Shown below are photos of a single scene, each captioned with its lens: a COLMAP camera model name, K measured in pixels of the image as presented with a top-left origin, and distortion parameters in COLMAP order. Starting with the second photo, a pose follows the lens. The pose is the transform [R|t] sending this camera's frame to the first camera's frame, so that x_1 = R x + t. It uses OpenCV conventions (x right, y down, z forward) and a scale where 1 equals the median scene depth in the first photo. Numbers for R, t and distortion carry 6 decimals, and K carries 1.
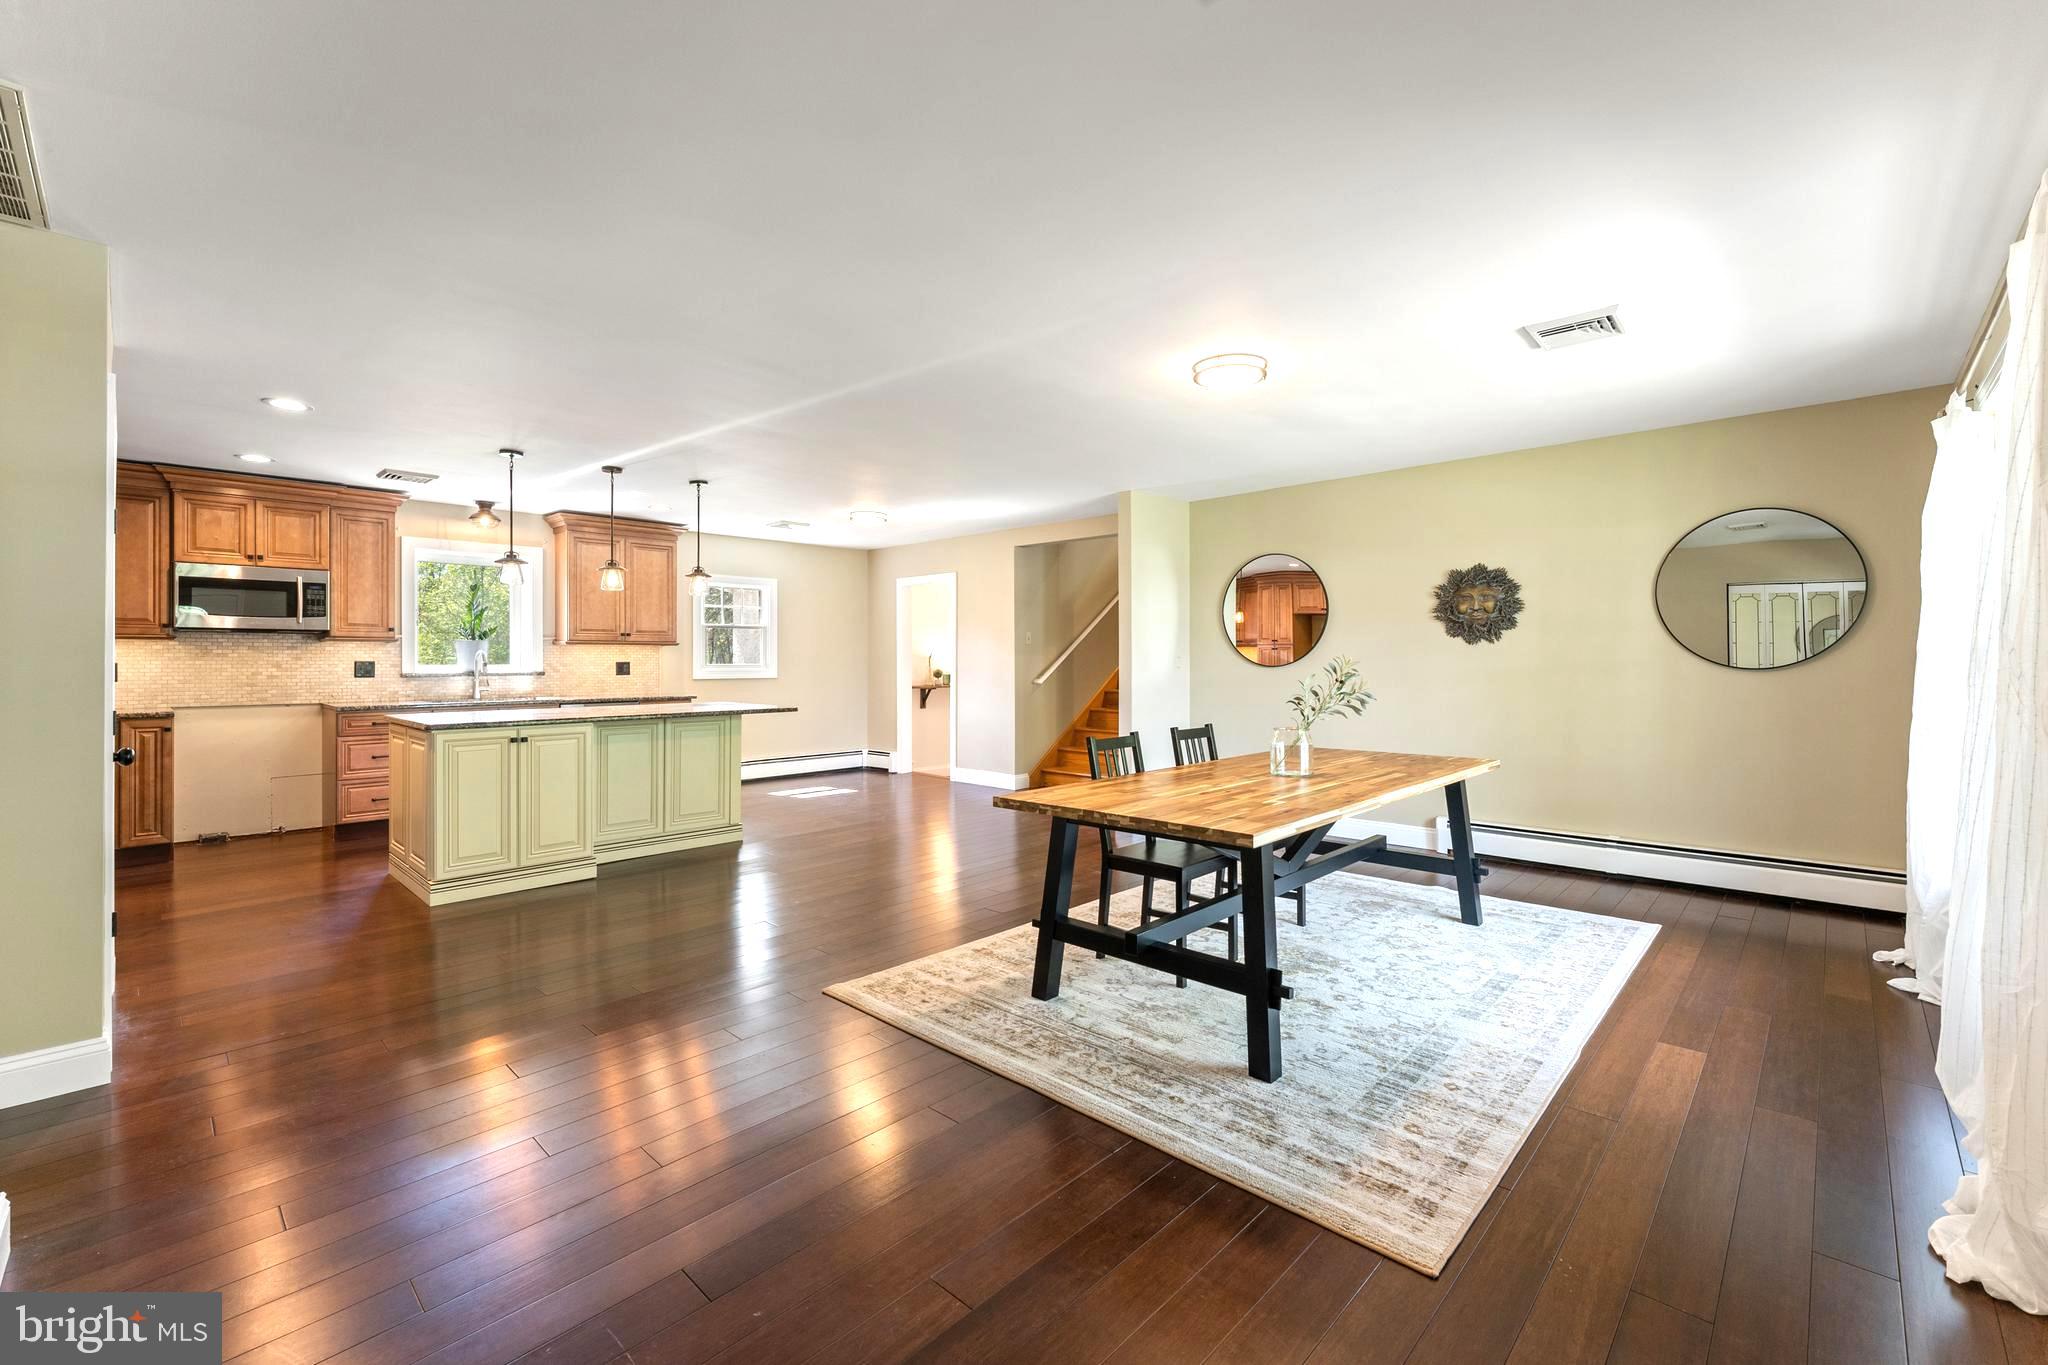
lens RADIAL K [[836.0, 0, 1023.5], [0, 836.0, 669.6], [0, 0, 1]] dist [0.003129, 0.001223]
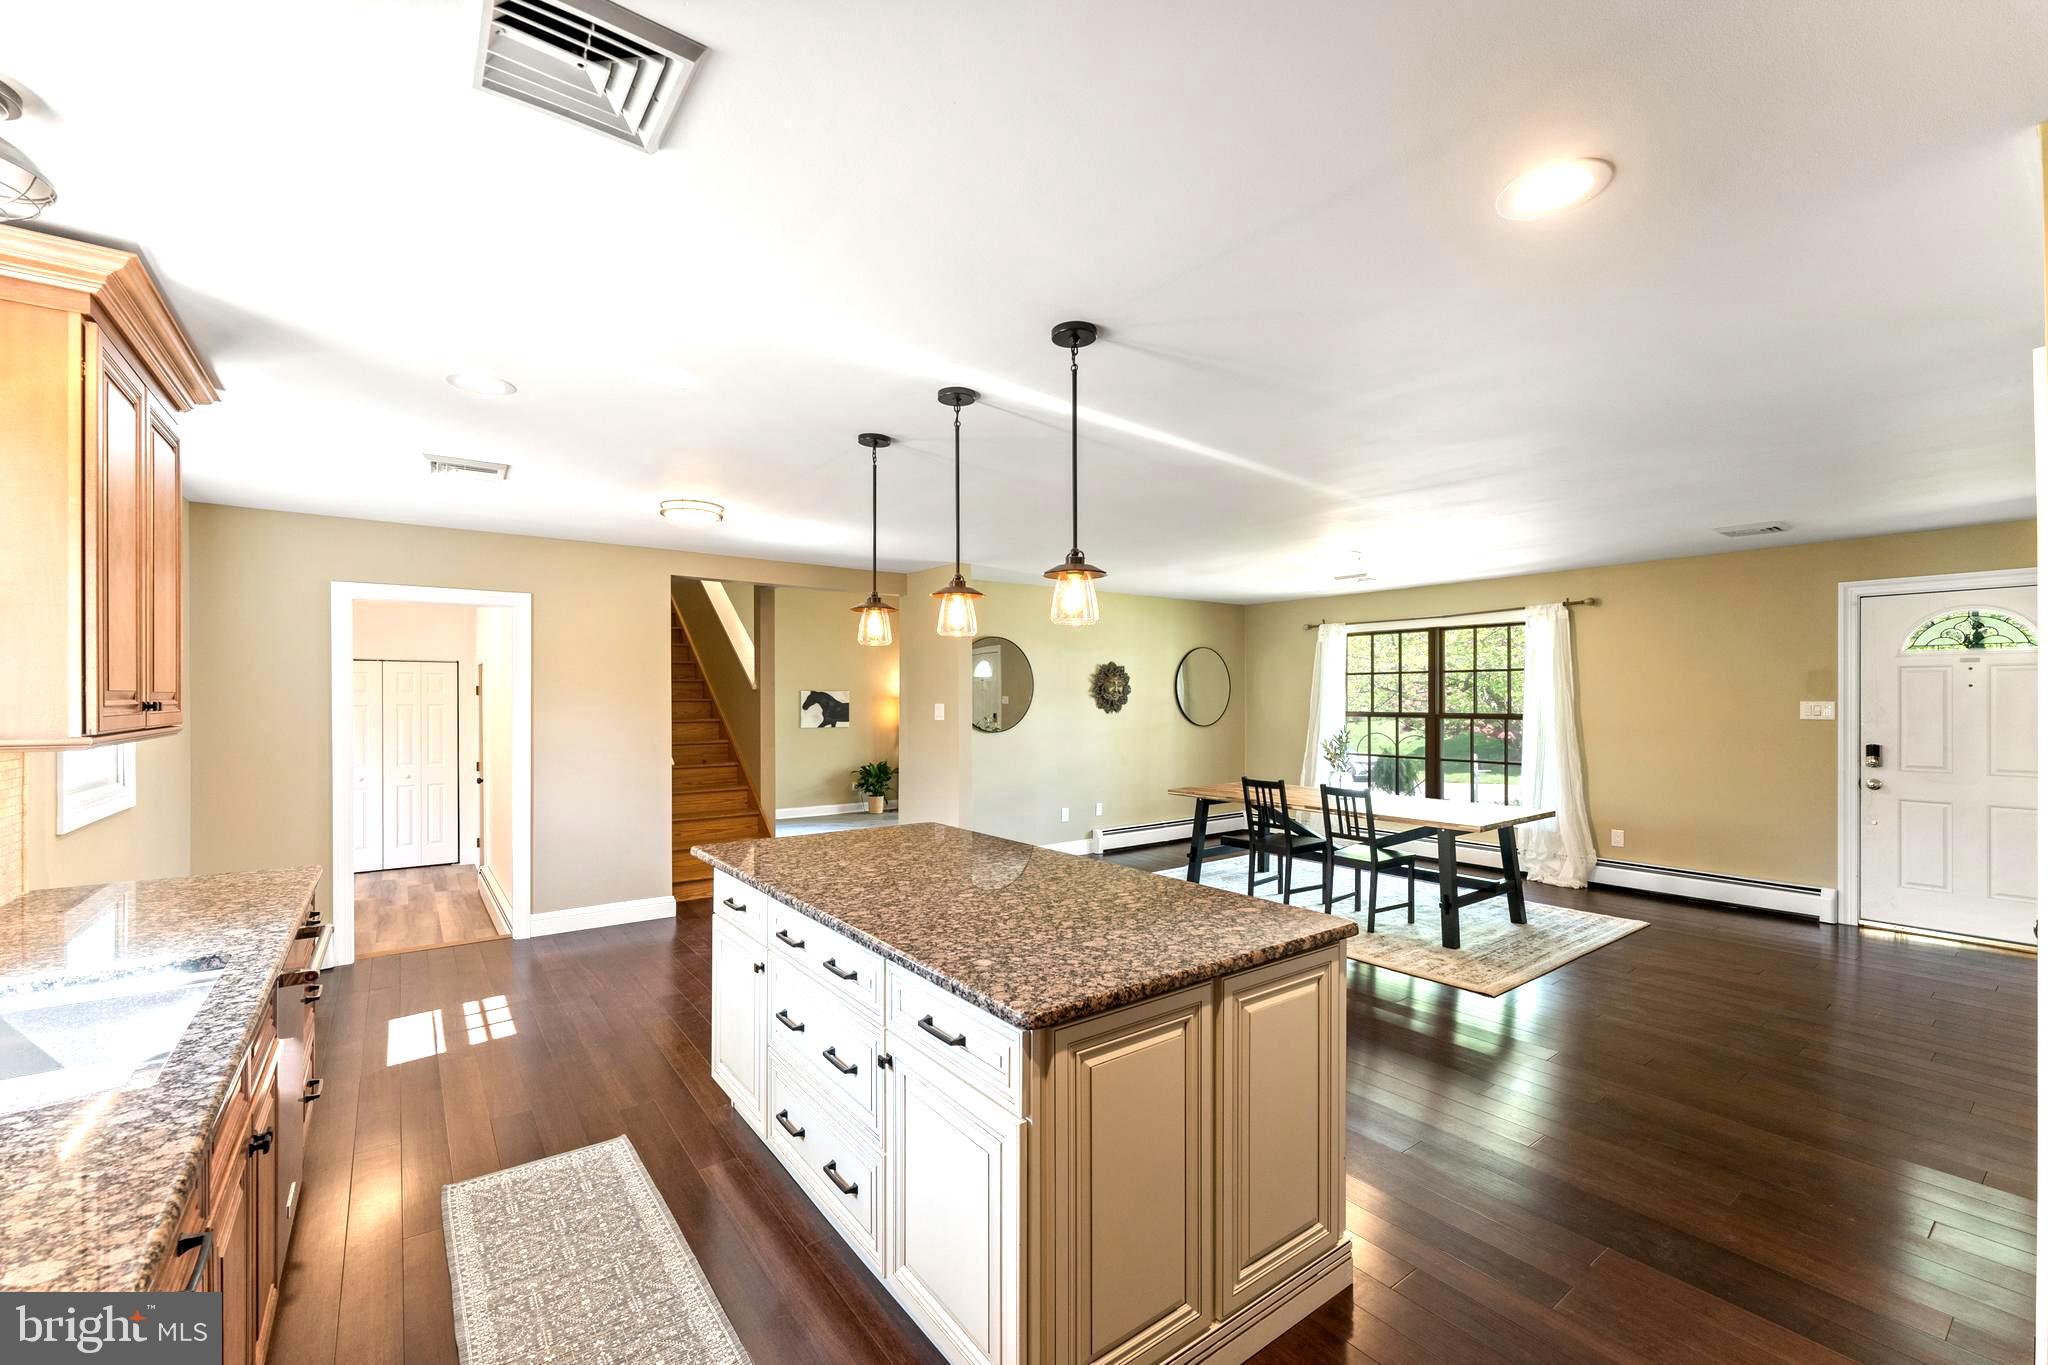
lens RADIAL K [[836.0, 0, 1003.2], [0, 836.0, 687.5], [0, 0, 1]] dist [0.003129, 0.001223]
pose [[0.180909, 0.014380, 0.983395, -0.903738], [0.012628, 0.999777, -0.016943, -0.048487], [-0.983419, 0.015483, 0.180687, 0.813364]]
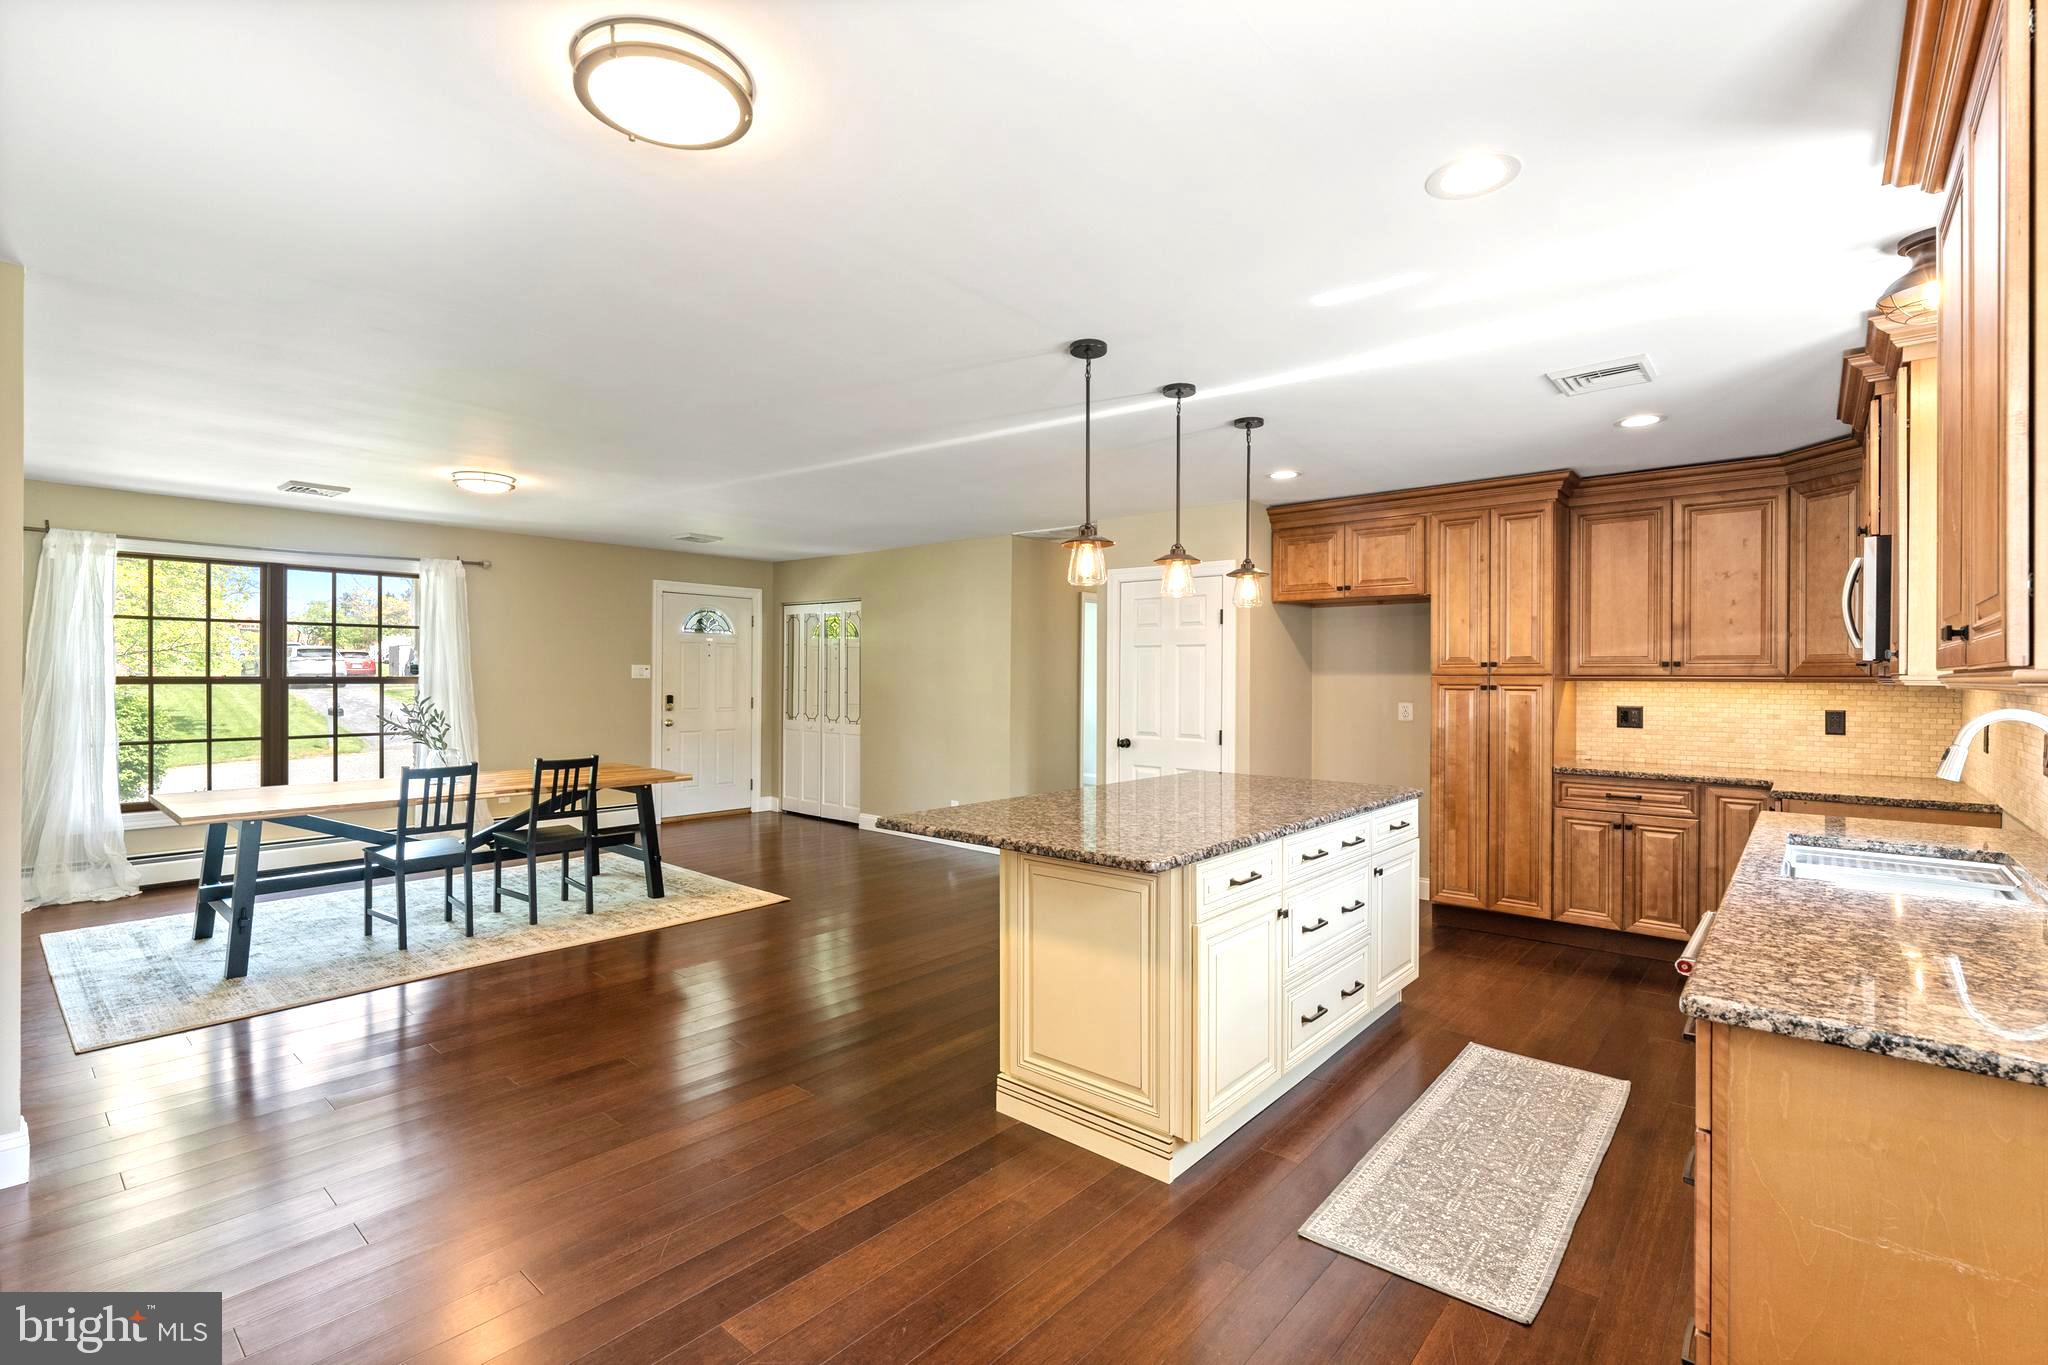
lens RADIAL K [[927.1, 0, 1007.0], [0, 927.1, 682.6], [0, 0, 1]] dist [0.000119, 0.000220]
pose [[-0.999139, -0.004577, -0.041229, -0.318016], [-0.005464, 0.999756, 0.021415, -0.043745], [0.041121, 0.021622, -0.998920, 1.510107]]
